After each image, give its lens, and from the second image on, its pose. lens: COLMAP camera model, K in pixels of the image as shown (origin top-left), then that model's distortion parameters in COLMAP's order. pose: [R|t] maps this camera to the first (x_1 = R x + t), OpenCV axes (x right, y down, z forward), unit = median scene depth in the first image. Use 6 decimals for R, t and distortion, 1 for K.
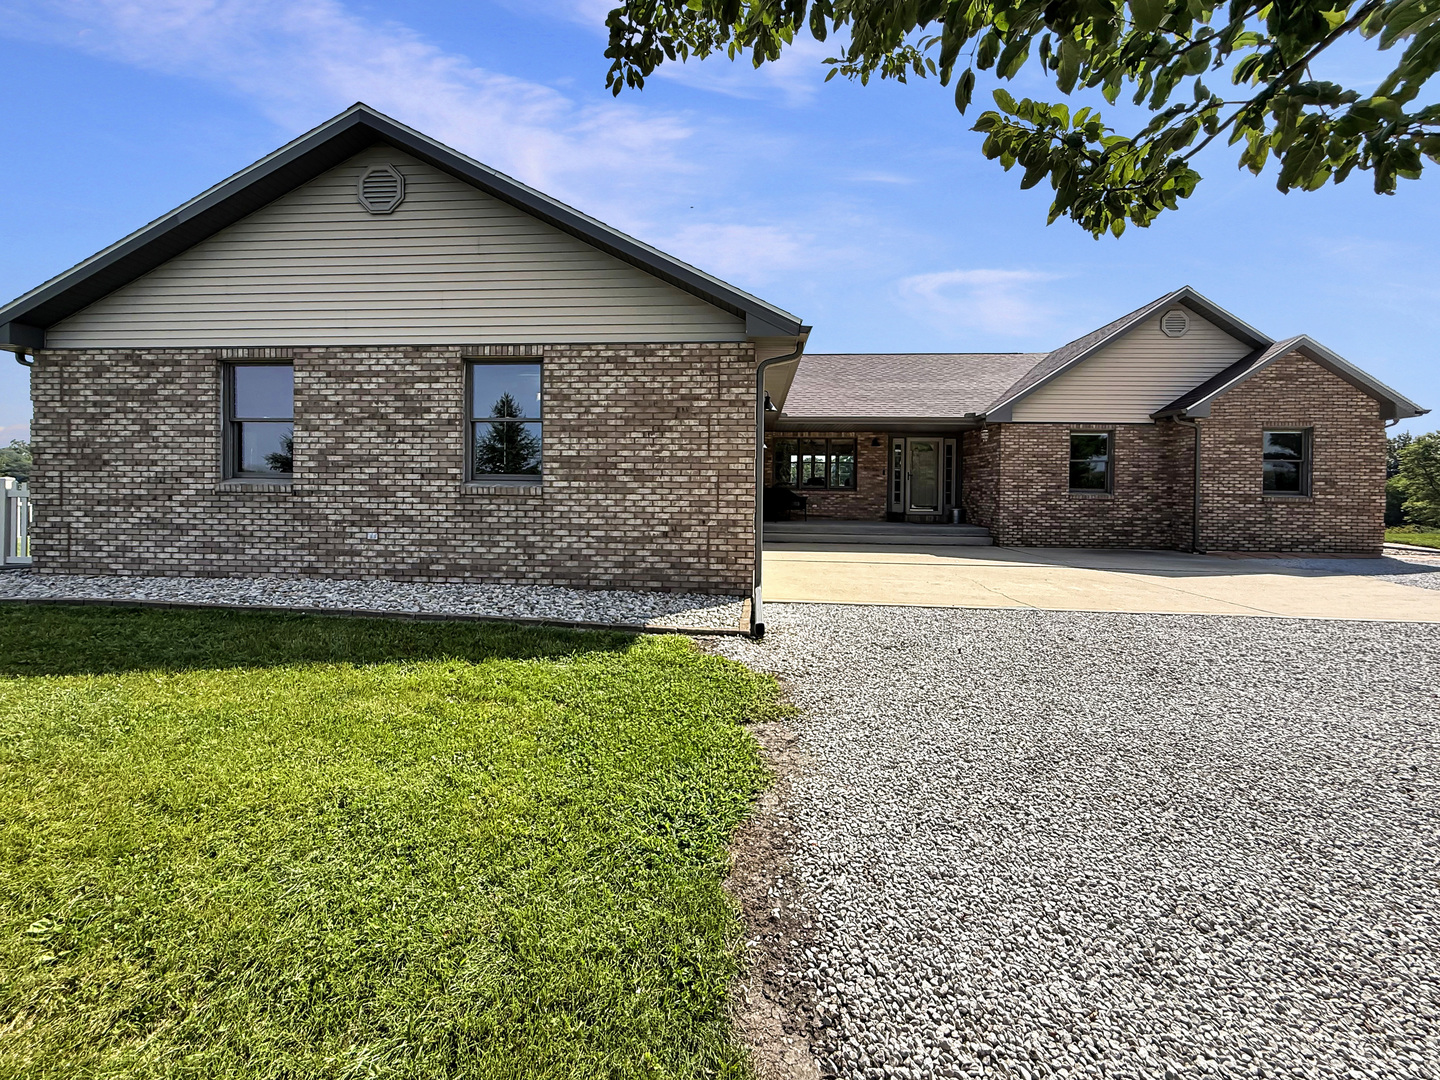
lens RADIAL K [[592.0, 0, 719.1], [0, 592.0, 489.3], [0, 0, 1]] dist [-0.003286, 0.000435]
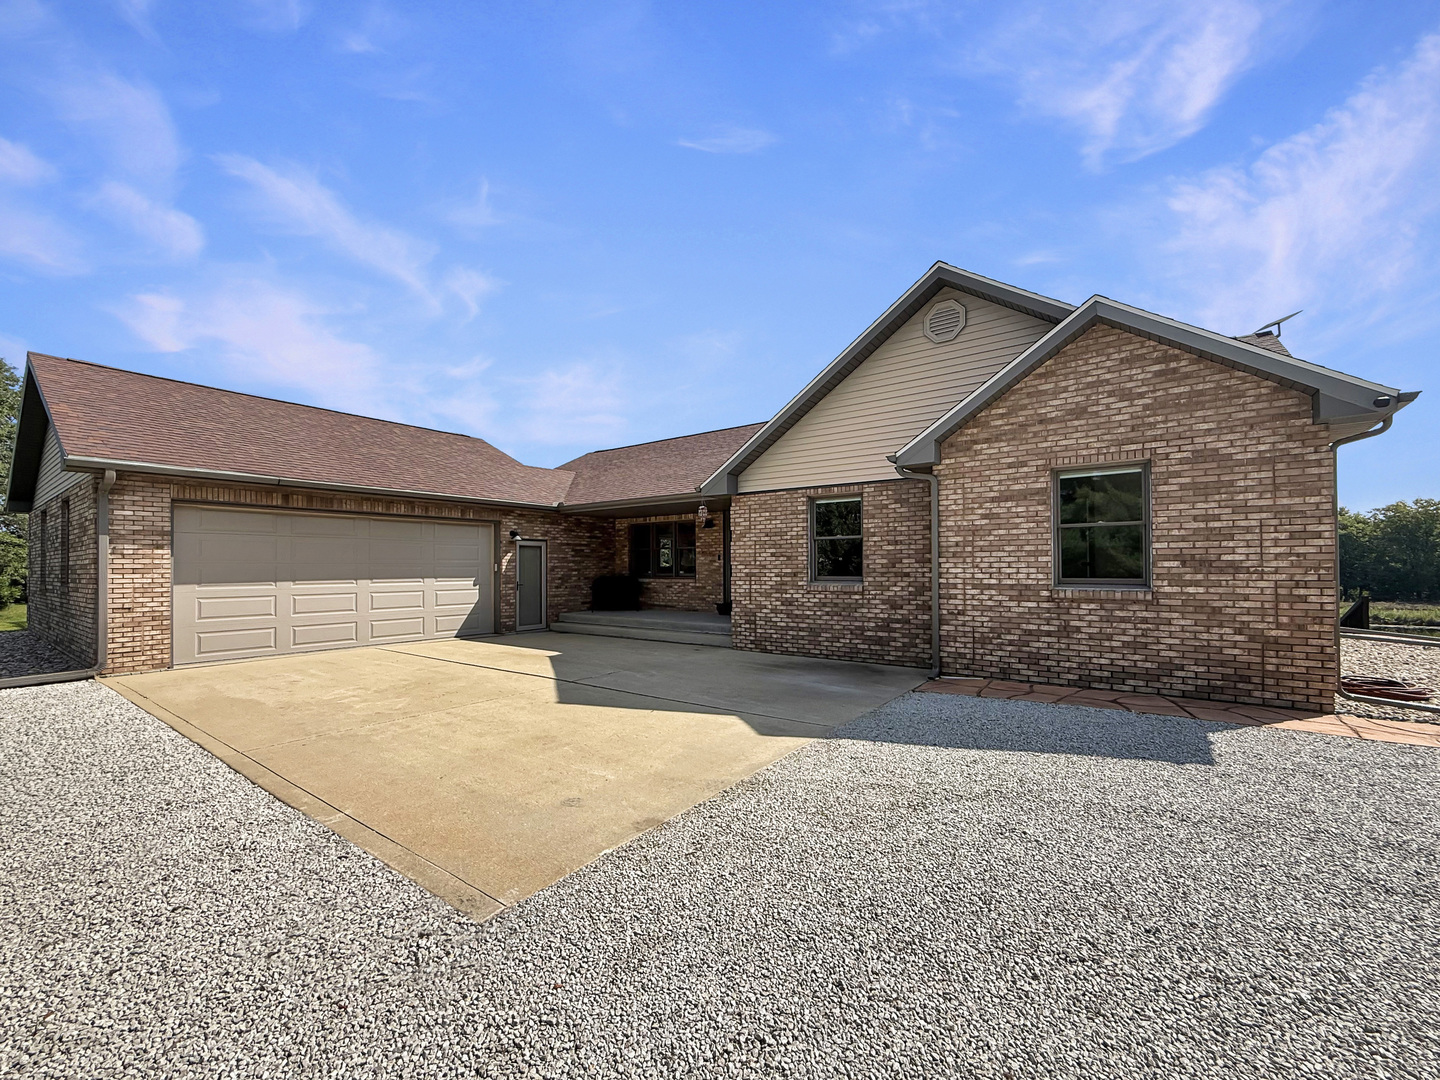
lens RADIAL K [[592.0, 0, 693.6], [0, 592.0, 552.2], [0, 0, 1]] dist [-0.003286, 0.000435]
pose [[0.834458, -0.031371, -0.550178, 0.890467], [0.014752, 0.999292, -0.034605, -0.008110], [0.550874, 0.020760, 0.834330, 0.307652]]
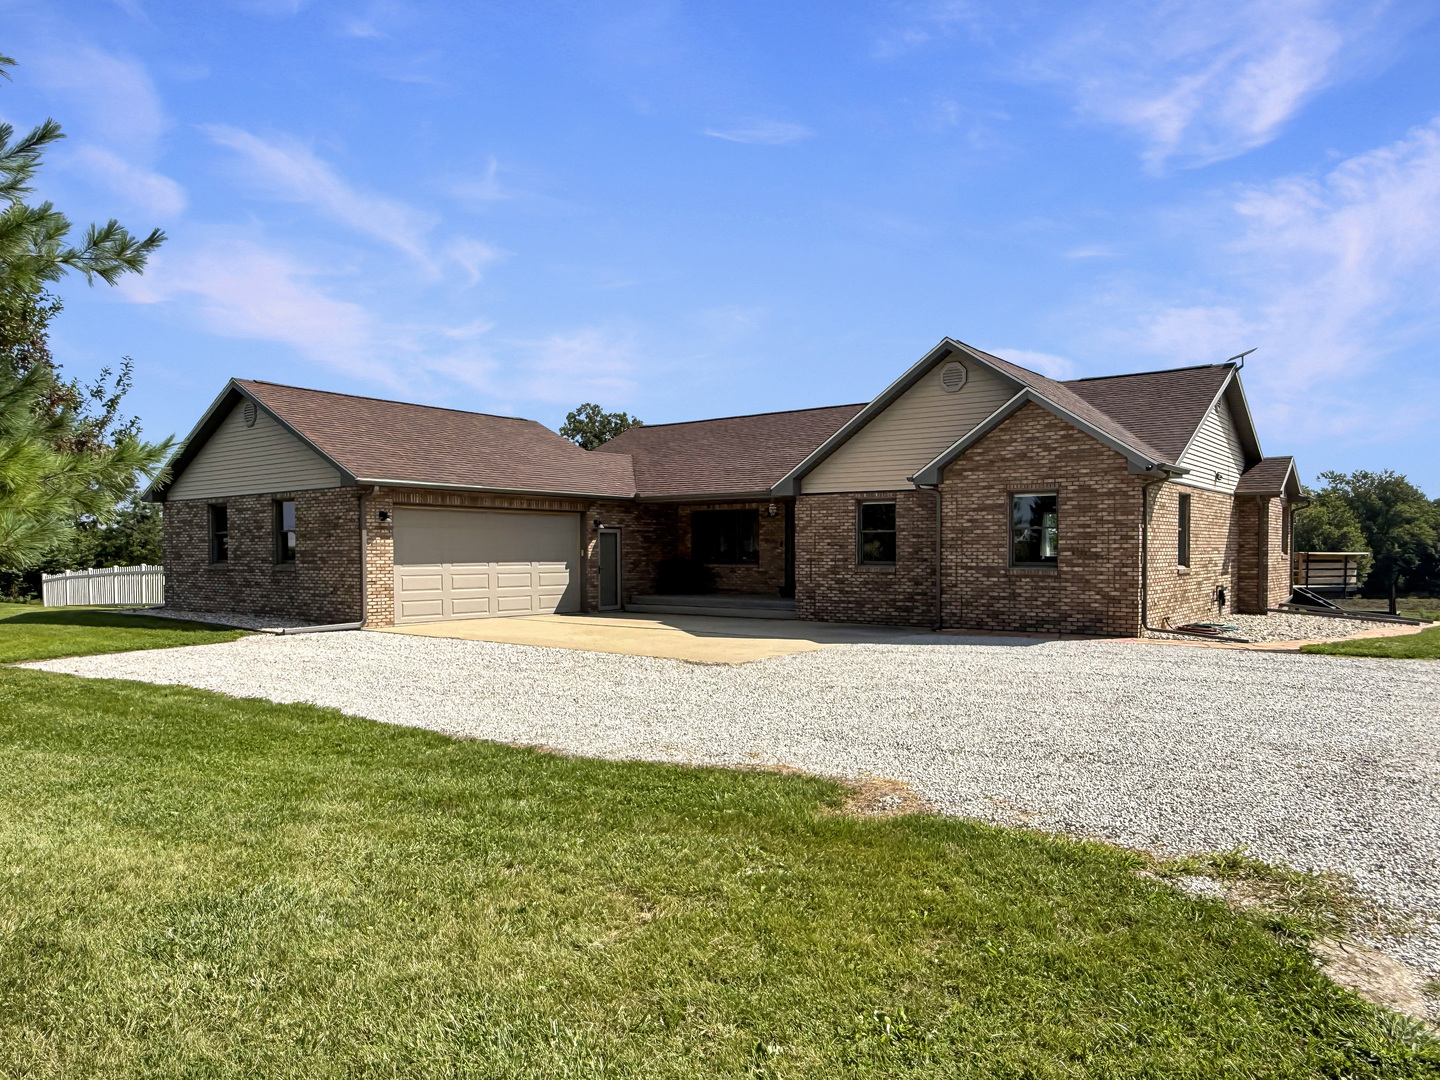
lens RADIAL K [[971.8, 0, 717.1], [0, 971.8, 551.4], [0, 0, 1]] dist [0.000486, 0.000381]
pose [[0.836577, -0.014039, -0.547670, 1.276533], [0.010812, 0.999900, -0.009116, -0.005256], [0.547743, 0.001705, 0.836645, -0.435387]]
